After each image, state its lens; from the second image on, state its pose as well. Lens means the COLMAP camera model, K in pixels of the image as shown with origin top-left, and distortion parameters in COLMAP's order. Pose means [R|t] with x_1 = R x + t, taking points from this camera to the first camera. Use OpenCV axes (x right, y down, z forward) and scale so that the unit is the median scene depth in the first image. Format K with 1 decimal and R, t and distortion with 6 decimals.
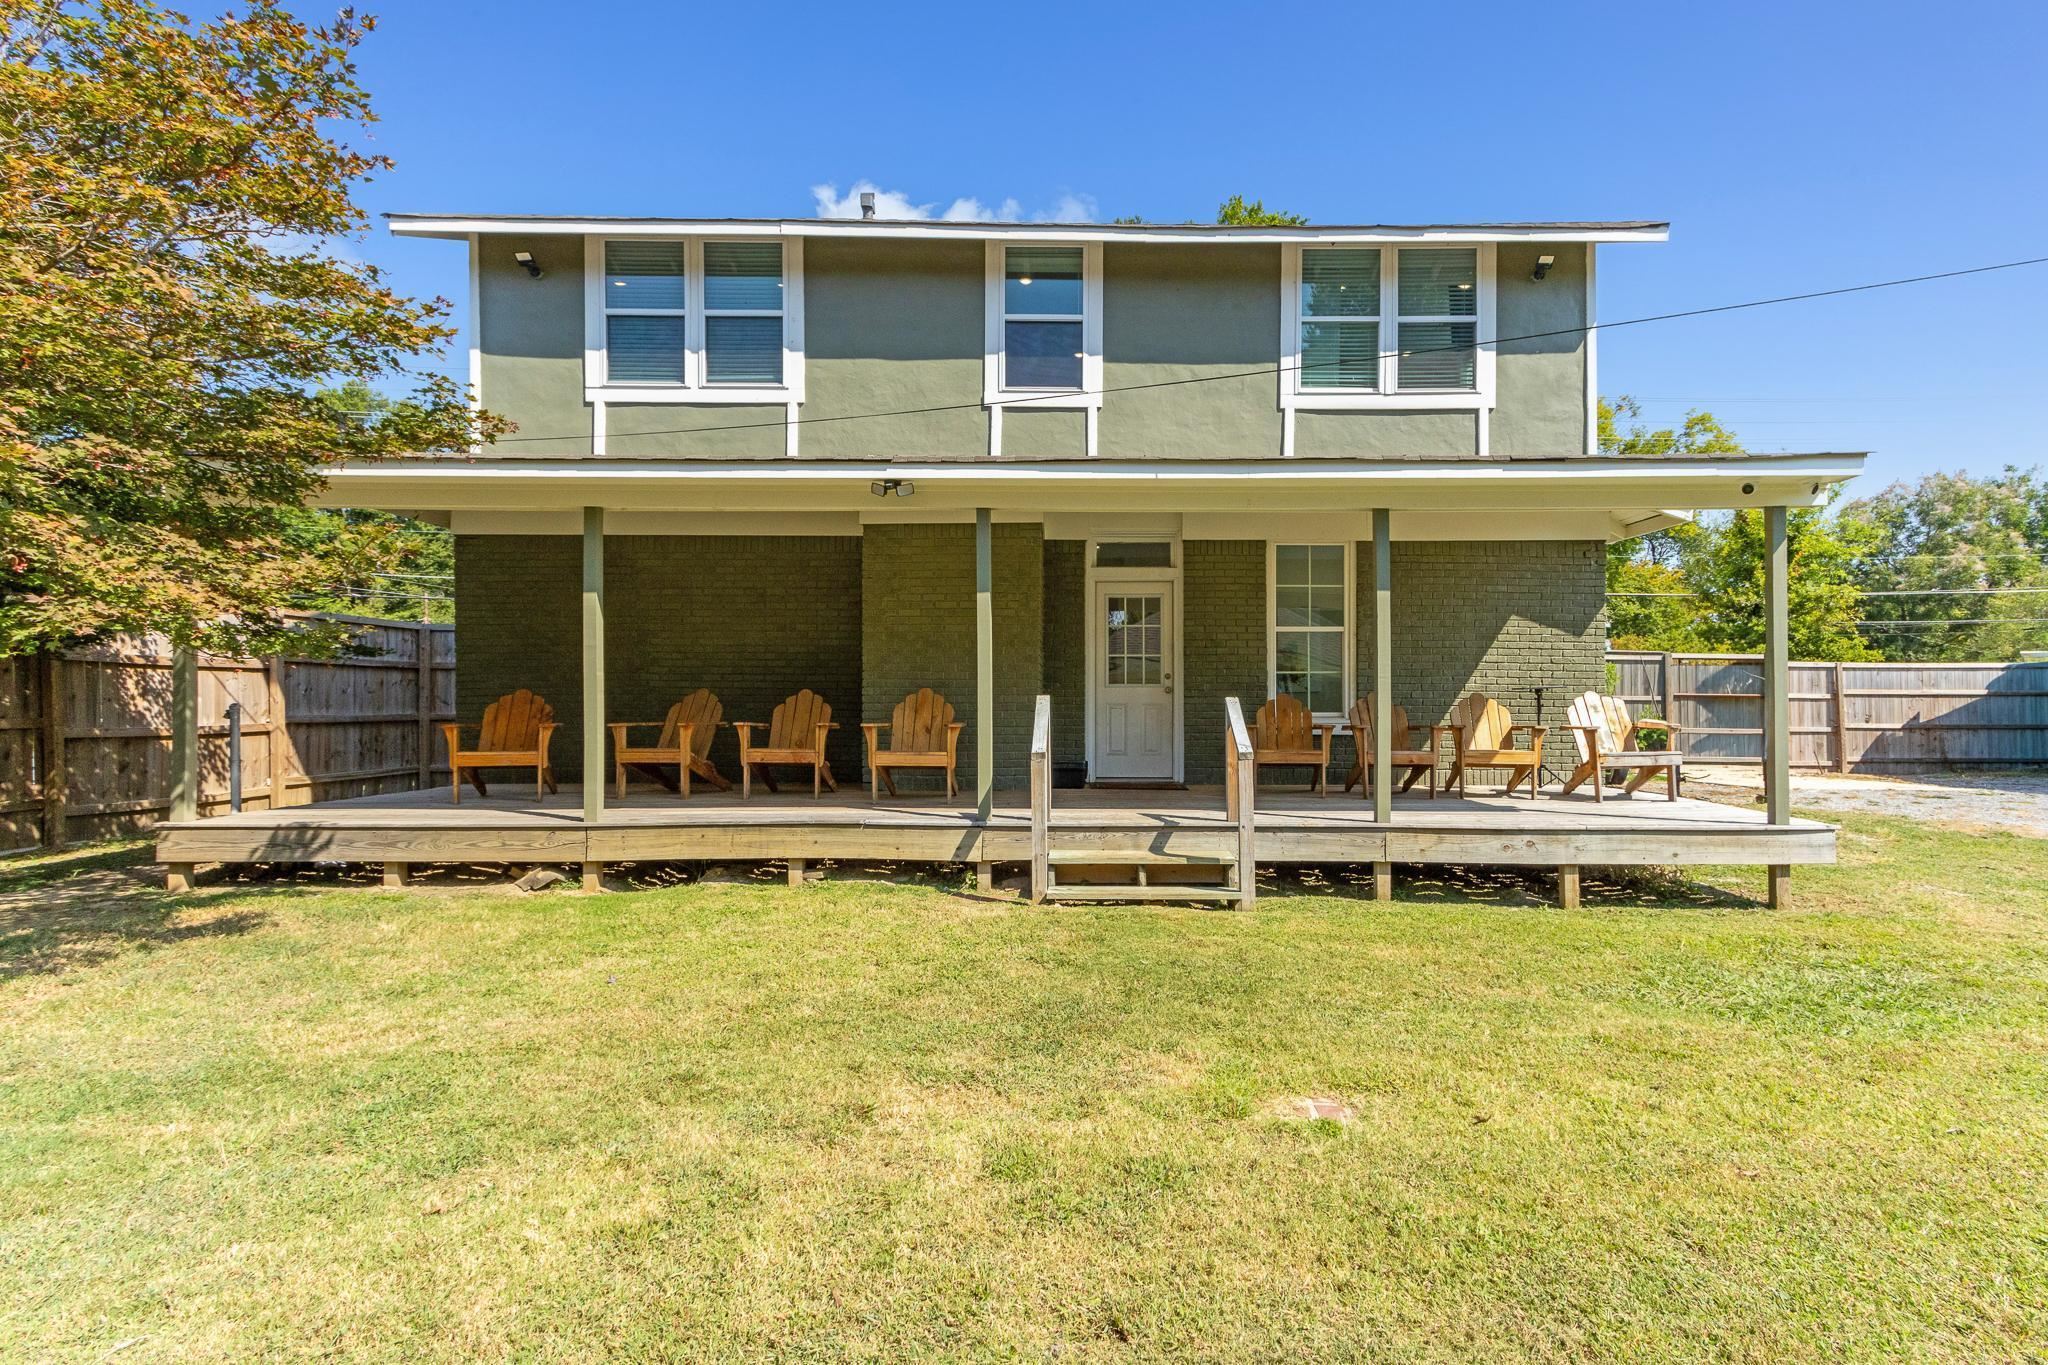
lens RADIAL K [[899.0, 0, 1075.1], [0, 899.0, 713.8], [0, 0, 1]] dist [0.007380, -0.000171]
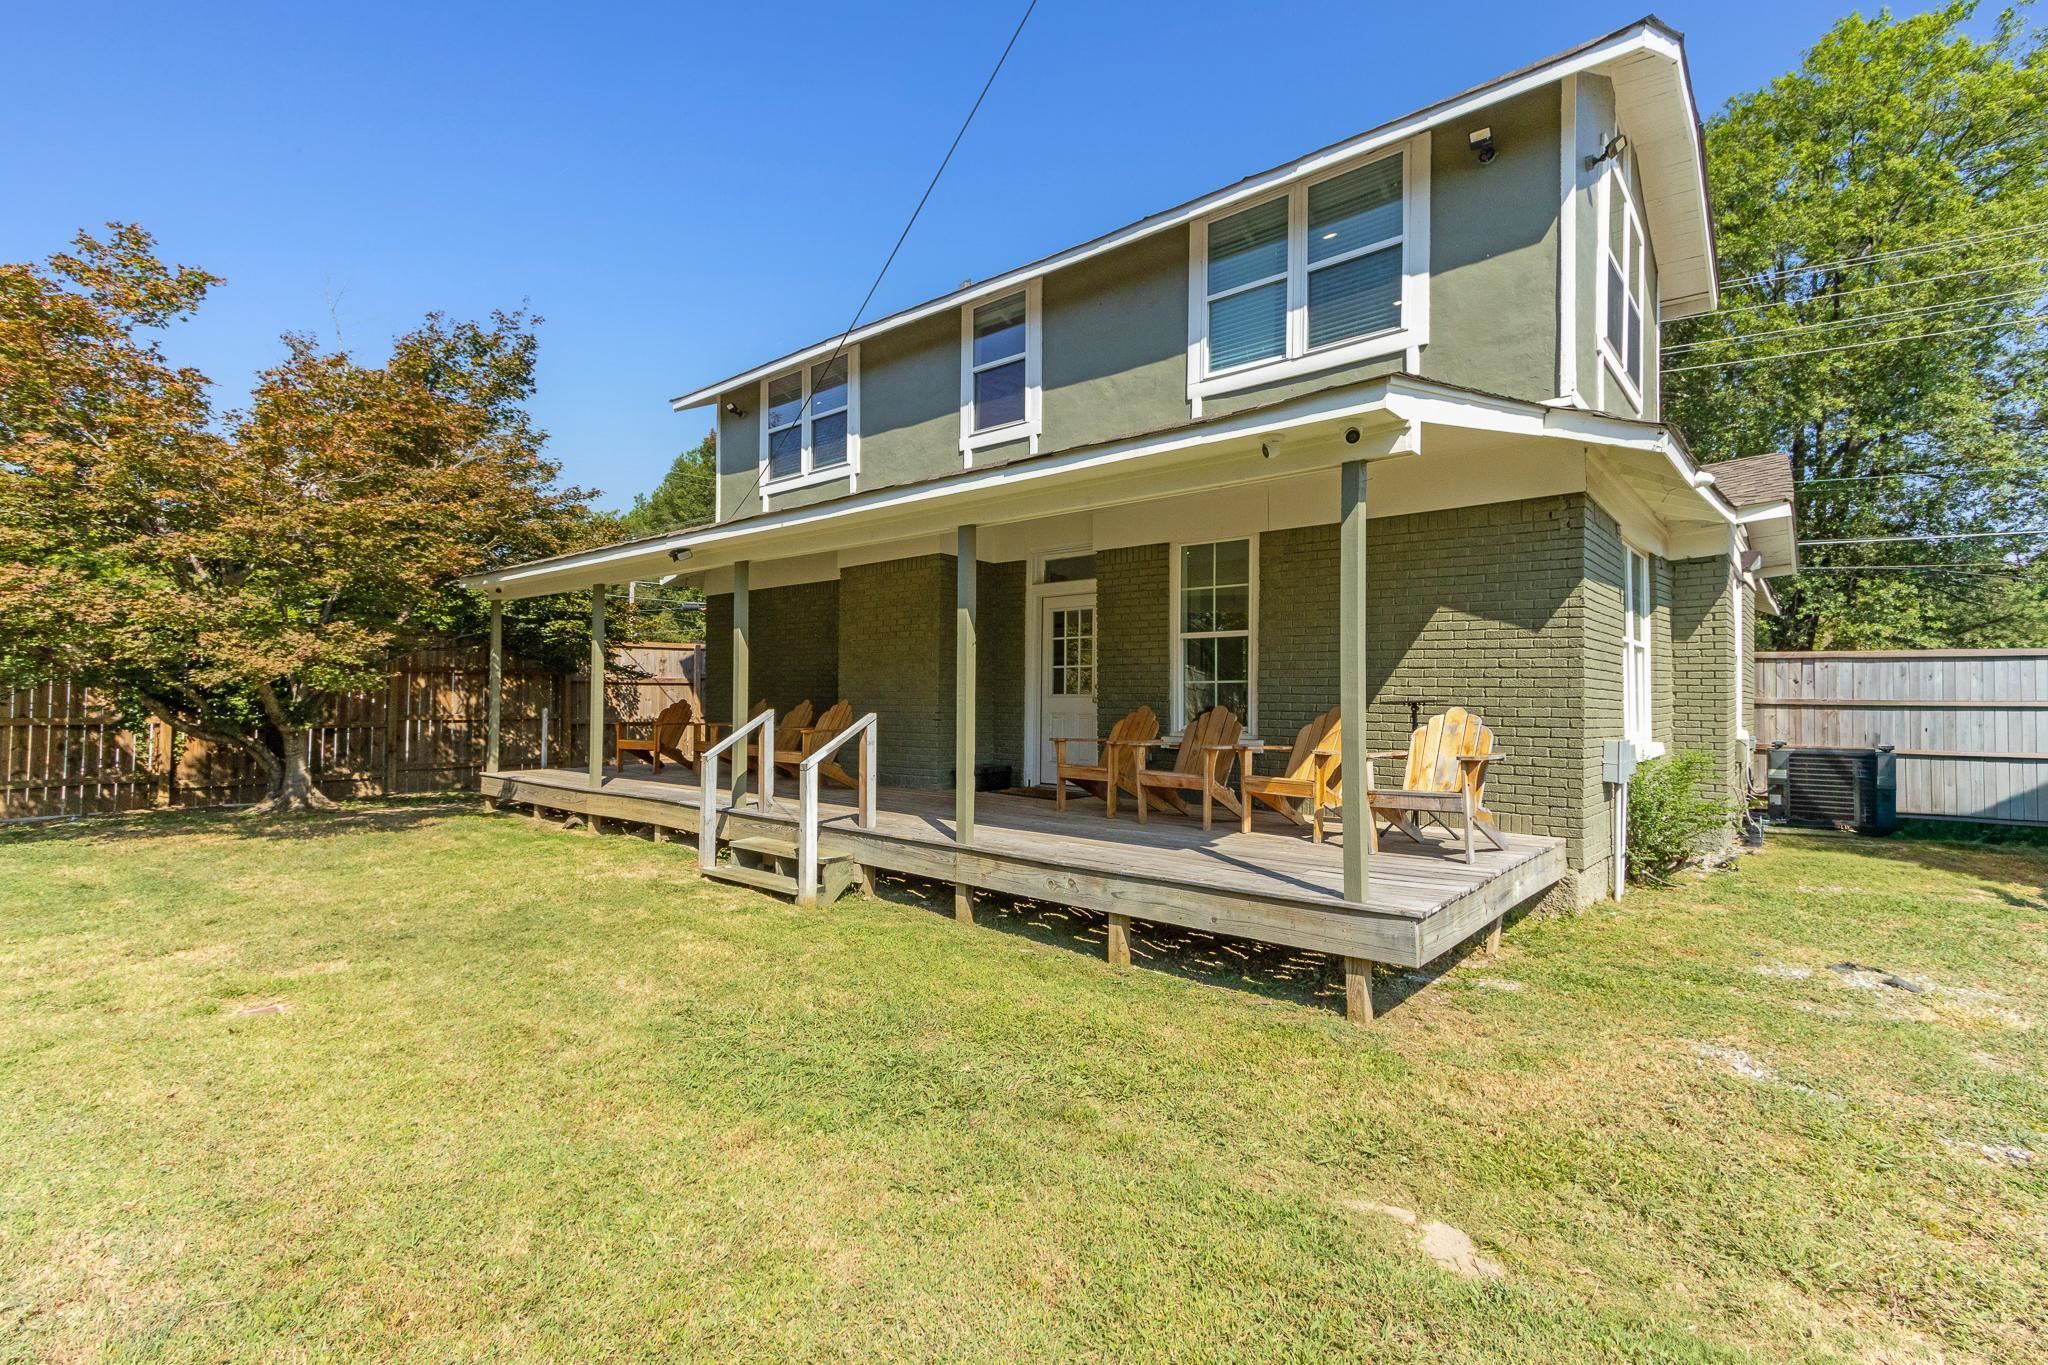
lens RADIAL K [[964.7, 0, 1033.1], [0, 964.7, 683.4], [0, 0, 1]] dist [0.026640, -0.001322]
pose [[0.739739, -0.001489, -0.672893, 0.795722], [0.009162, 0.999927, 0.007860, -0.053570], [0.672832, -0.011979, 0.739698, 0.141136]]
